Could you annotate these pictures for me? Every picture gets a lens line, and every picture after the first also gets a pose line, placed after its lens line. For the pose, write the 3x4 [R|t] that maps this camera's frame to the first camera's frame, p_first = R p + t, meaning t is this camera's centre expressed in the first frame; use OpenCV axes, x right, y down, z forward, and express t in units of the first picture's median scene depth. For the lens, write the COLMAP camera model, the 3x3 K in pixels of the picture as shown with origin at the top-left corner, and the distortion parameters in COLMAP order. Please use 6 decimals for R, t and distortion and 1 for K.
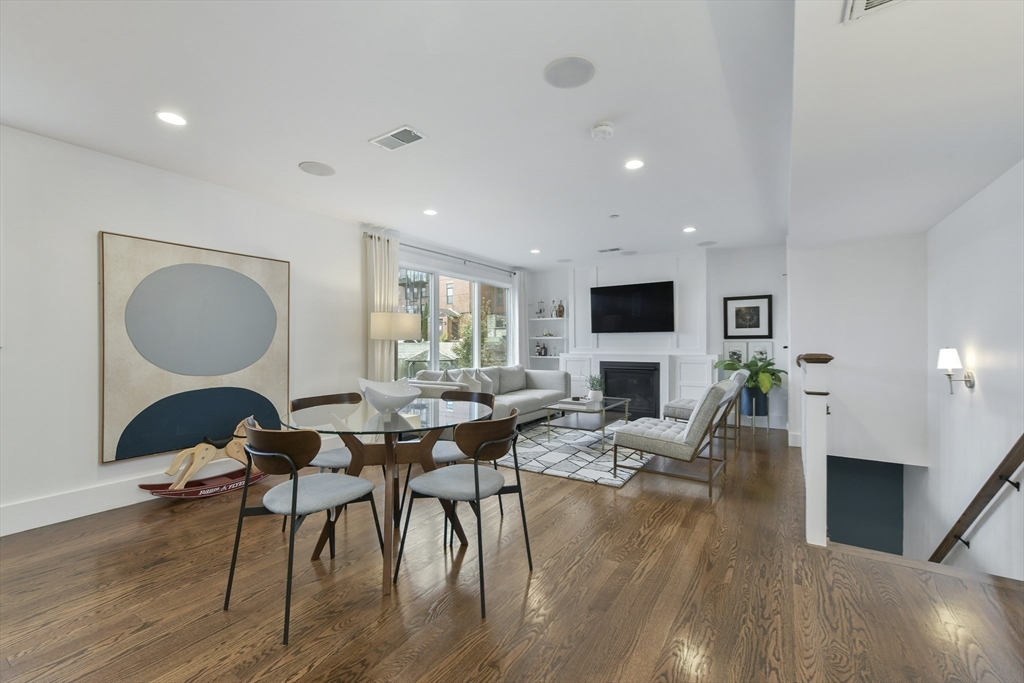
lens RADIAL K [[423.6, 0, 514.5], [0, 423.6, 343.1], [0, 0, 1]] dist [-0.001420, 0.001918]
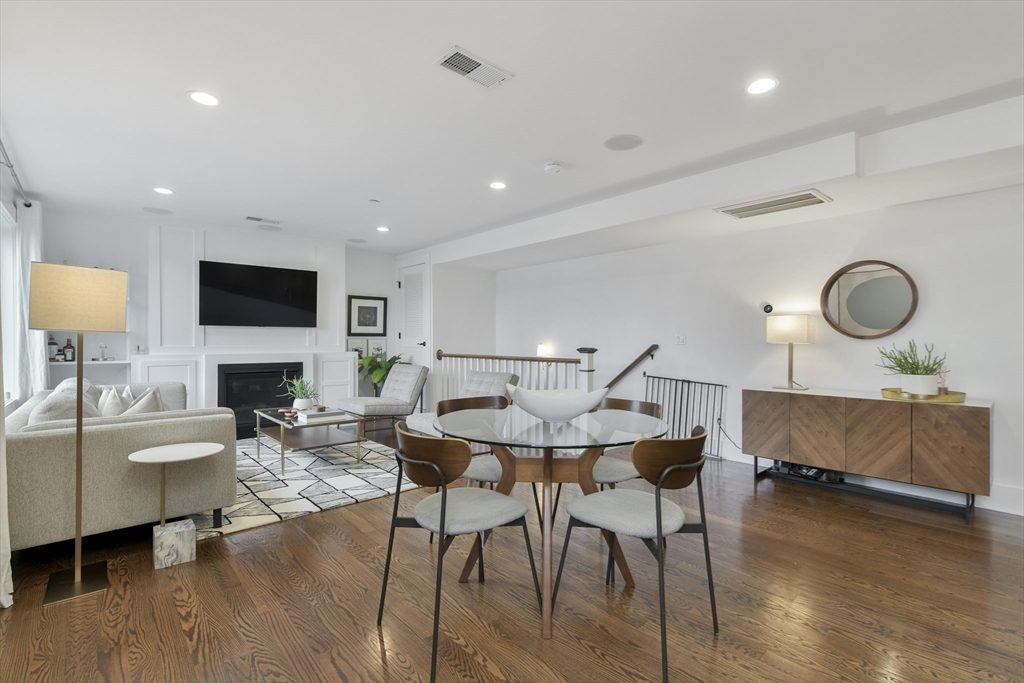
lens RADIAL K [[468.0, 0, 519.0], [0, 468.0, 344.2], [0, 0, 1]] dist [-0.002696, 0.001133]
pose [[0.252647, -0.005375, 0.967544, -0.497104], [-0.006032, 0.999956, 0.007130, -0.000751], [-0.967540, -0.007637, 0.252604, 0.332471]]
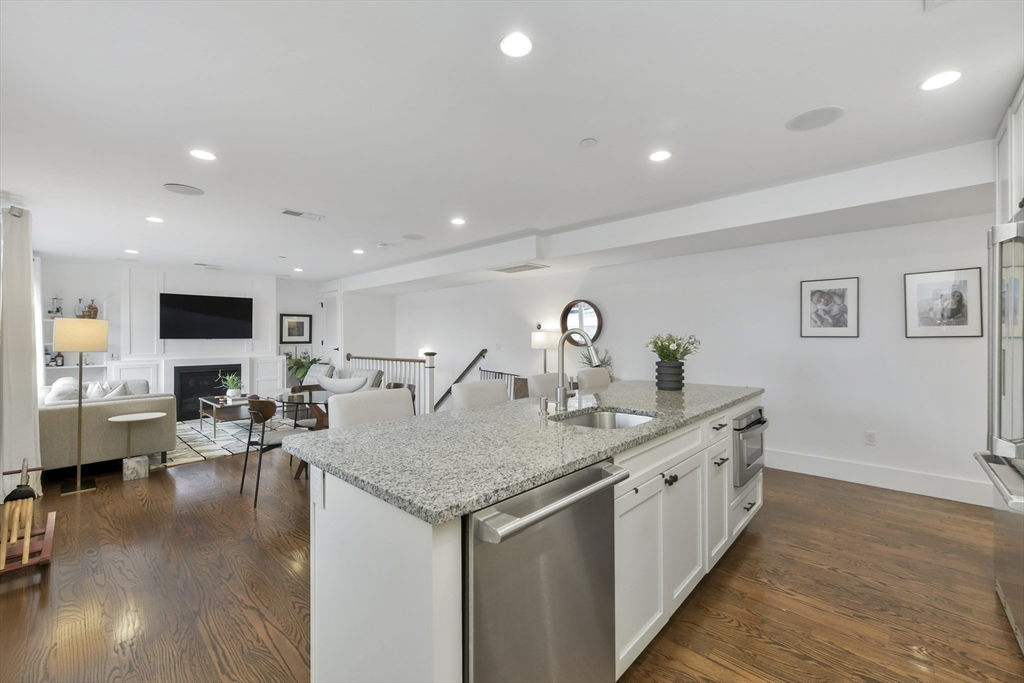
lens RADIAL K [[423.6, 0, 520.8], [0, 423.6, 335.7], [0, 0, 1]] dist [-0.001420, 0.001918]
pose [[0.167736, 0.007939, 0.985800, -0.744573], [0.003642, 0.999956, -0.008673, -0.022376], [-0.985825, 0.005045, 0.167699, 0.004399]]
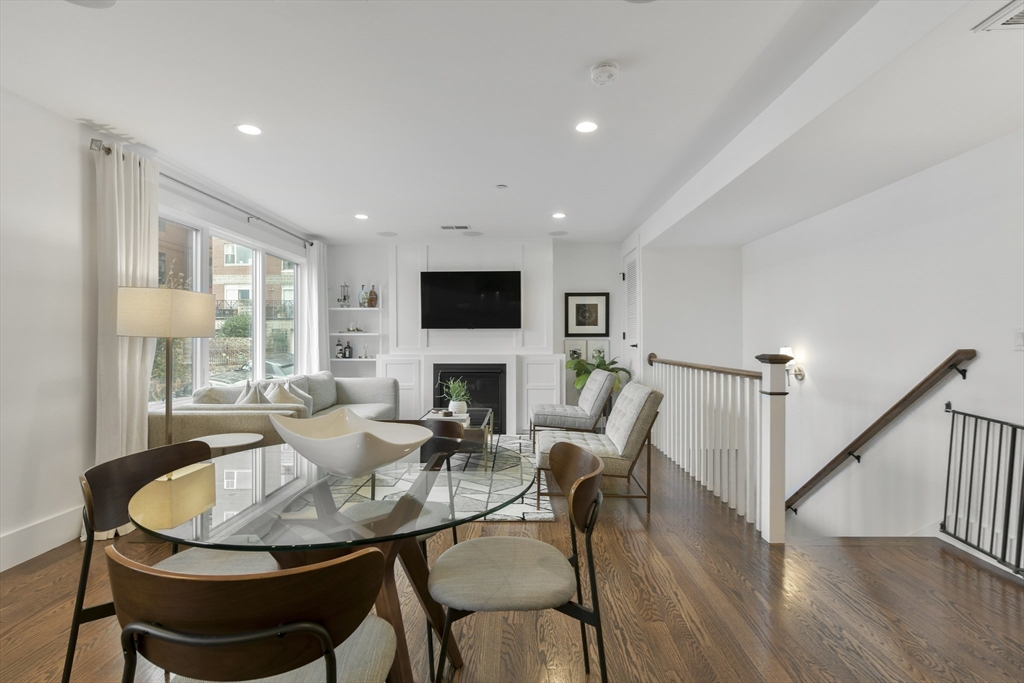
lens RADIAL K [[489.3, 0, 513.6], [0, 489.3, 341.9], [0, 0, 1]] dist [-0.000490, -0.001104]
pose [[0.847821, -0.001259, 0.530281, -0.183063], [-0.001691, 0.999986, 0.005079, -0.004273], [-0.530280, -0.005203, 0.847807, 0.143315]]
